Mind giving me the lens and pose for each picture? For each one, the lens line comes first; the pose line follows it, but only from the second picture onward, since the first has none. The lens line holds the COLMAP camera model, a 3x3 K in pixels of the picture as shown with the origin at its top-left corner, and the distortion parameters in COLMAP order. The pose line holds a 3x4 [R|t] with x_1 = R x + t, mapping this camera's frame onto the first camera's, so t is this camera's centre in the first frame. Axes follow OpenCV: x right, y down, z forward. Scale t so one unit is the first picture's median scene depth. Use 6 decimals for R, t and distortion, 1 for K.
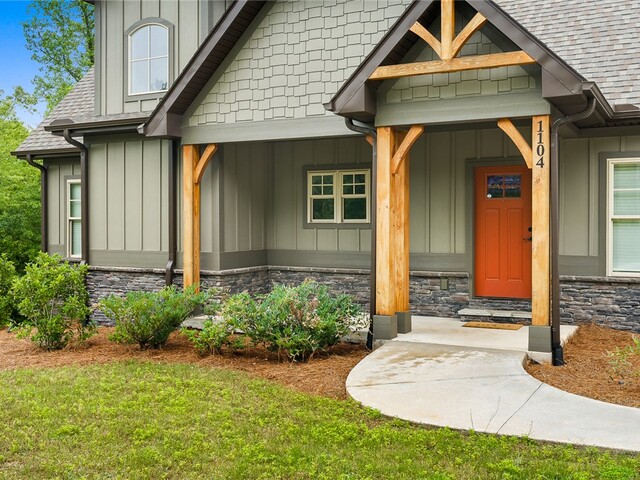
lens RADIAL K [[664.9, 0, 321.5], [0, 664.9, 235.5], [0, 0, 1]] dist [-0.010622, 0.000000]
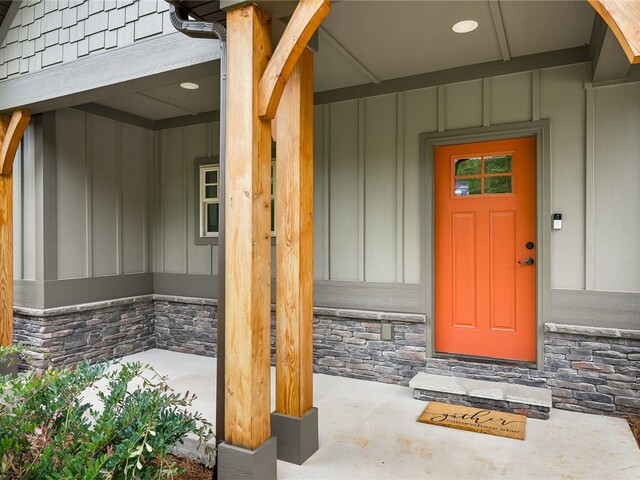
lens RADIAL K [[442.1, 0, 318.6], [0, 442.1, 244.3], [0, 0, 1]] dist [-0.003490, -0.001490]
pose [[0.999913, -0.000541, 0.013208, 0.113796], [0.000702, 0.999925, -0.012190, -0.005405], [-0.013200, 0.012198, 0.999838, 0.577031]]
